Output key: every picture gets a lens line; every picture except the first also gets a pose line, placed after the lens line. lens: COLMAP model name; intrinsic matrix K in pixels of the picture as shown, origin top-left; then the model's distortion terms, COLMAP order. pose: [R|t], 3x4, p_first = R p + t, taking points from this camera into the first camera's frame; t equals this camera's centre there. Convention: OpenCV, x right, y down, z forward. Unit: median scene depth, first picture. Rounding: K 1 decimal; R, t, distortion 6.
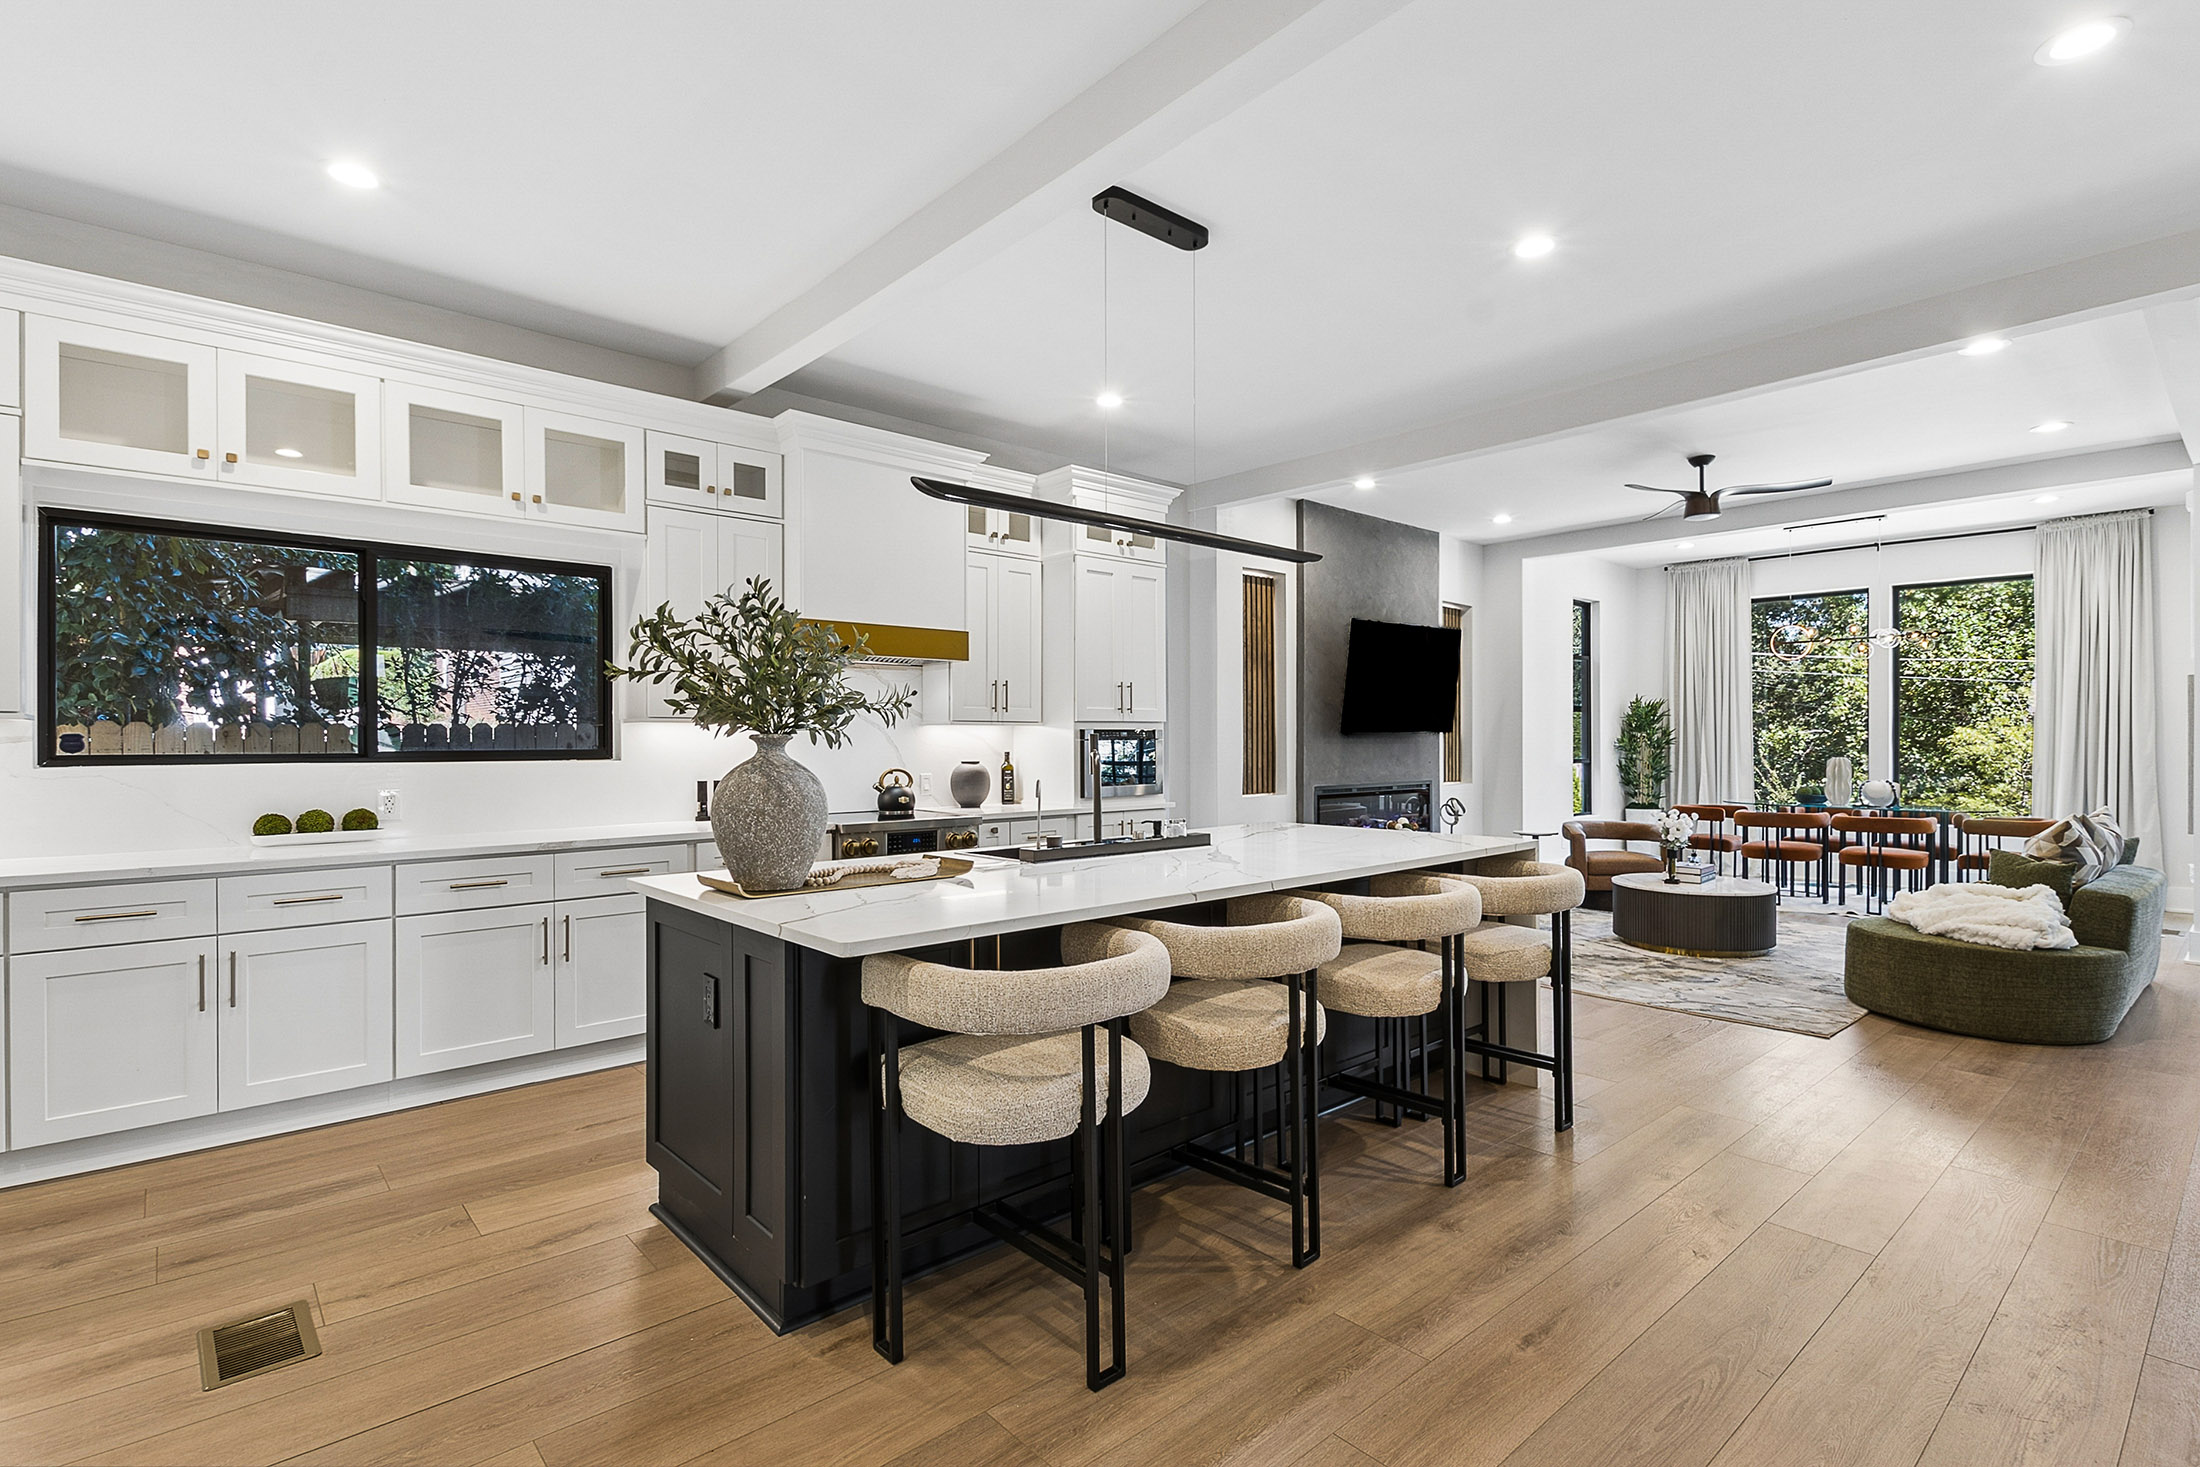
lens RADIAL K [[1042.4, 0, 1131.1], [0, 1042.4, 741.3], [0, 0, 1]] dist [0.003313, 0.001074]
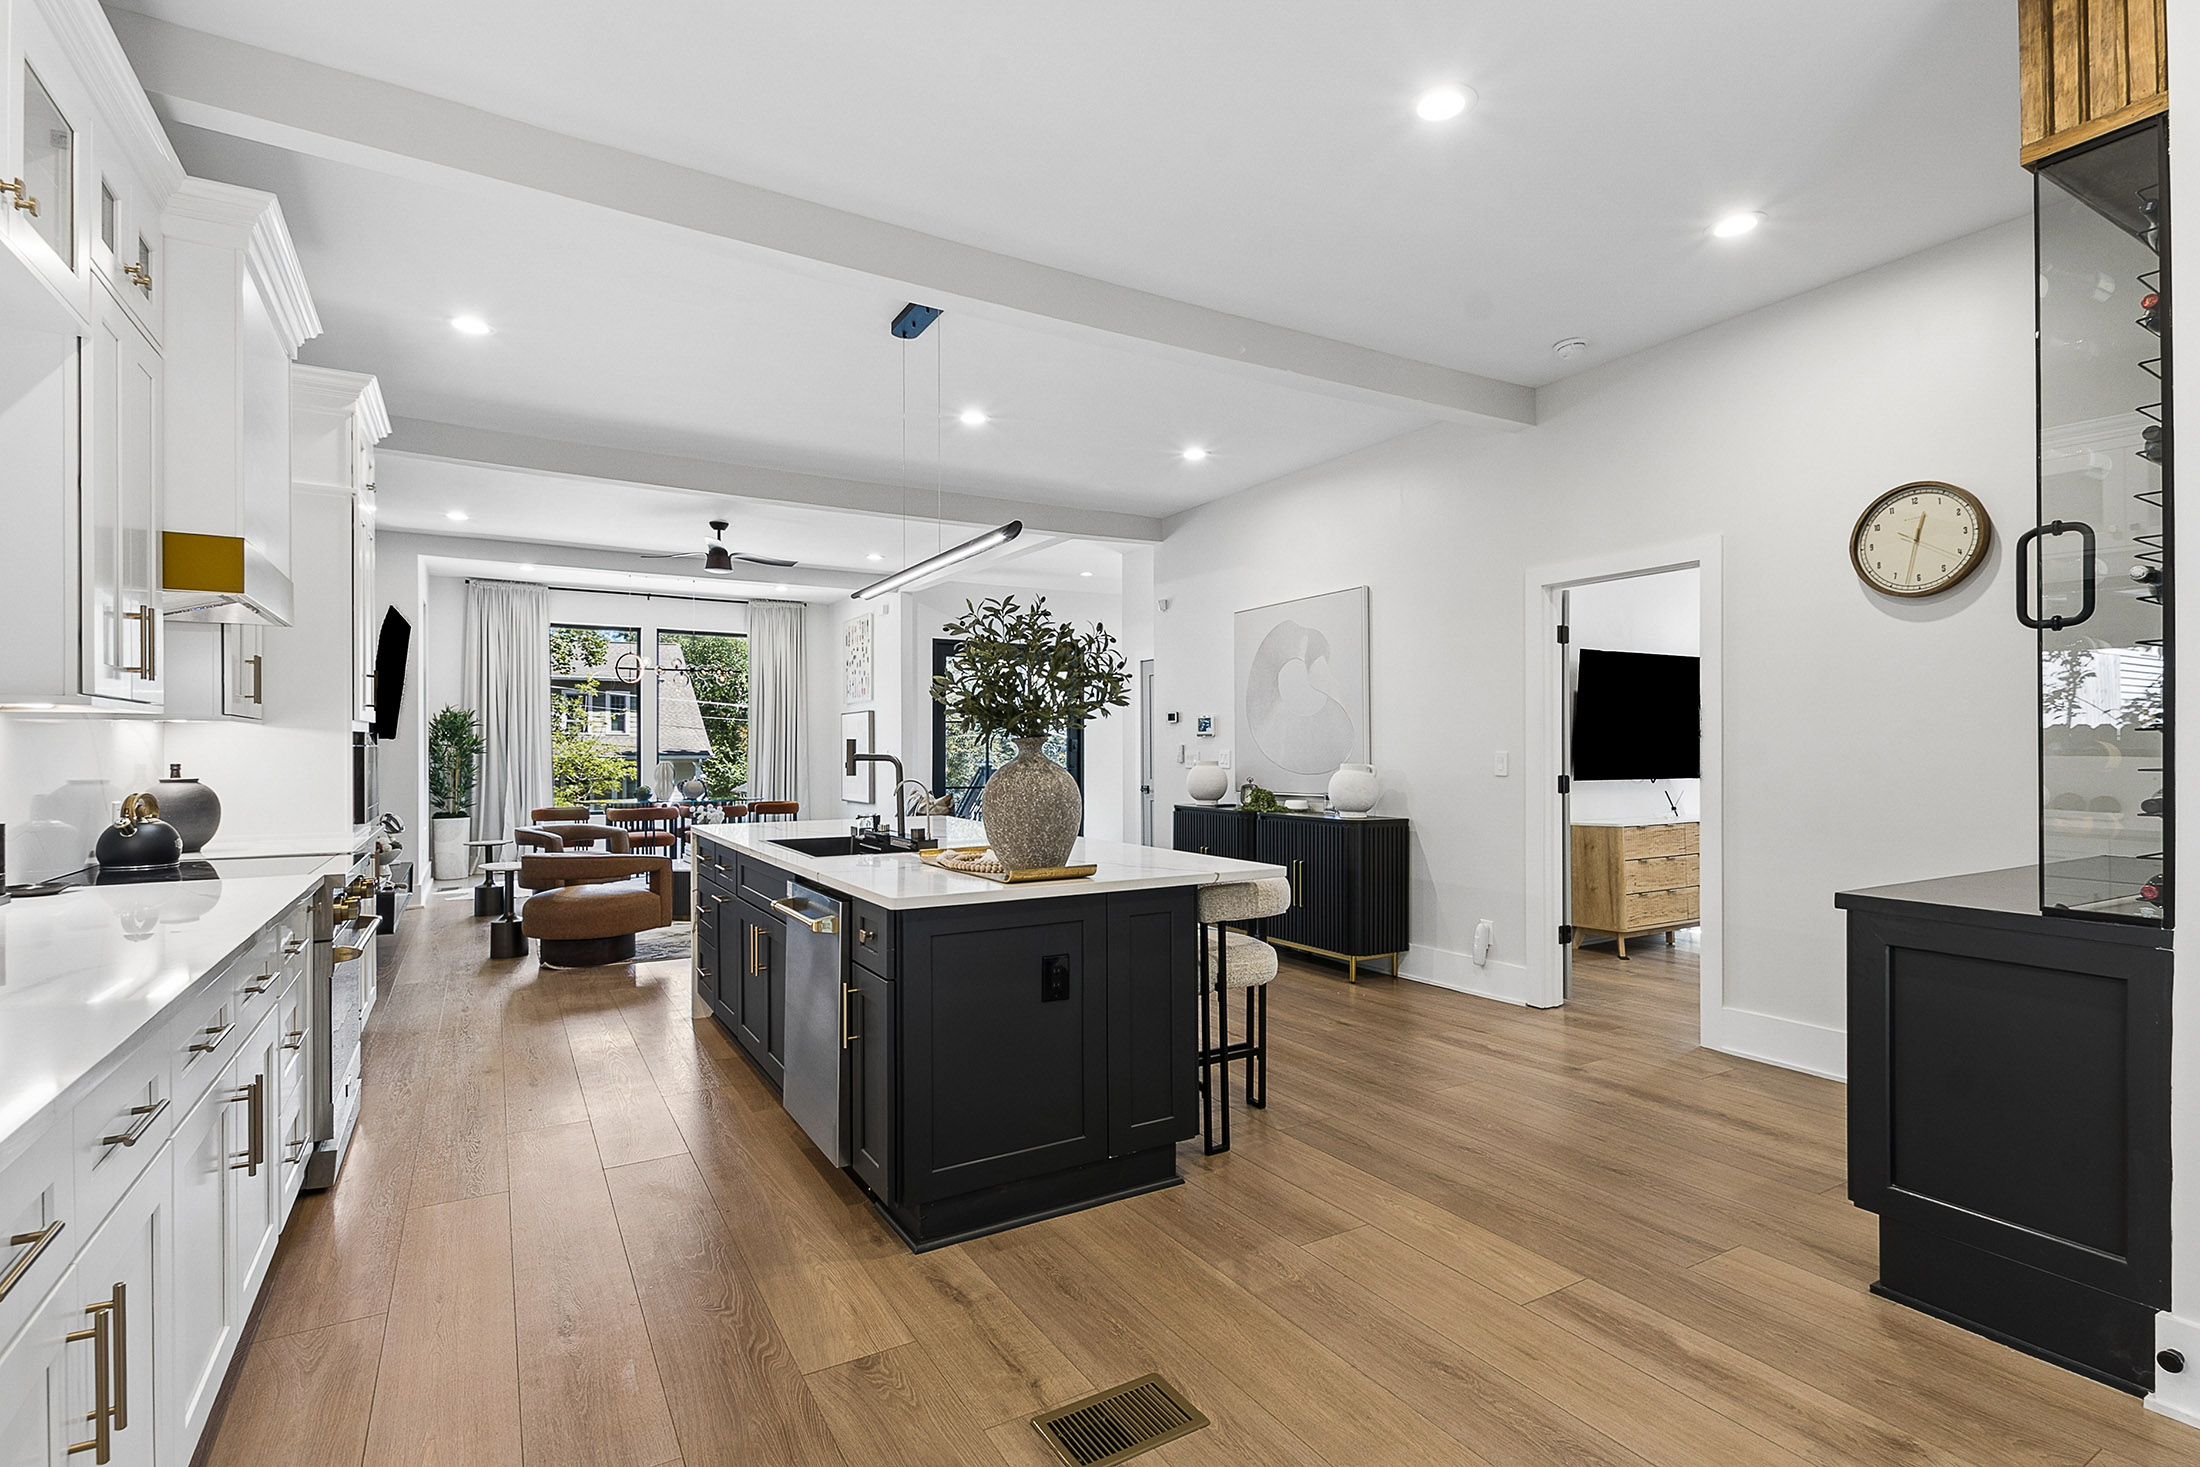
lens RADIAL K [[1042.4, 0, 1110.4], [0, 1042.4, 735.1], [0, 0, 1]] dist [0.003313, 0.001074]
pose [[0.195455, 0.012565, 0.980632, -0.507030], [0.005319, 0.999890, -0.013872, 0.003805], [-0.980698, 0.007928, 0.195367, 0.252168]]
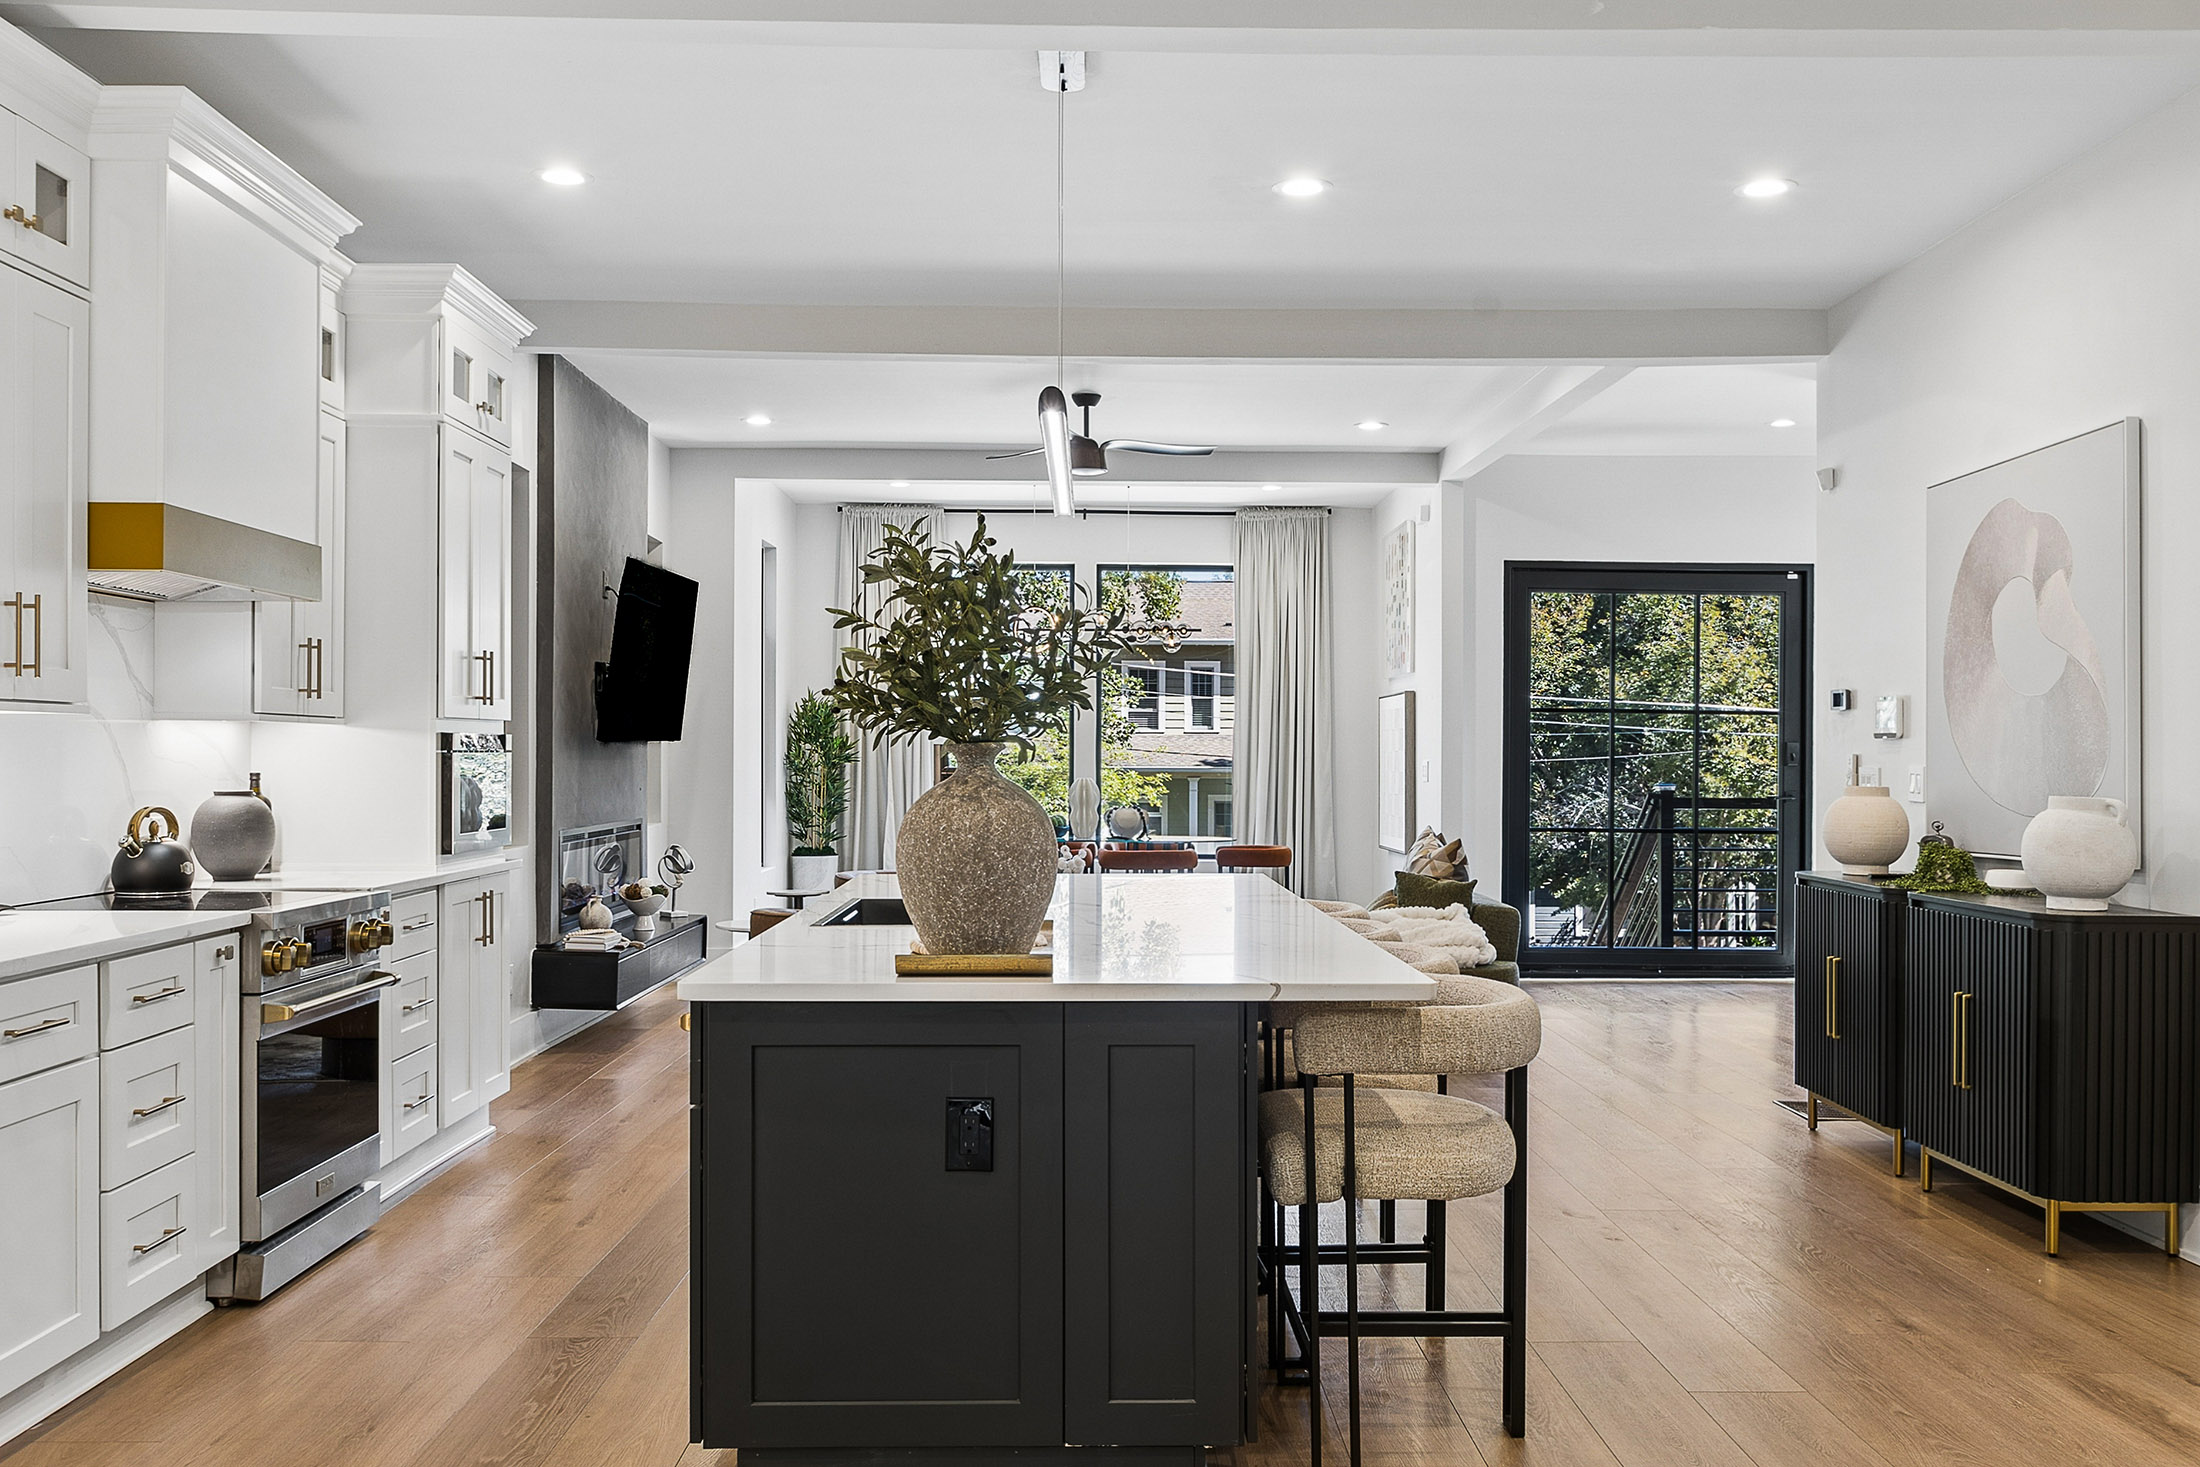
lens RADIAL K [[1882.1, 0, 1099.6], [0, 1882.1, 746.2], [0, 0, 1]] dist [-0.013652, -0.001160]
pose [[0.662645, 0.006278, 0.748908, -0.434417], [-0.000558, 0.999969, -0.007888, 0.003132], [-0.748934, 0.004809, 0.662627, 0.047323]]
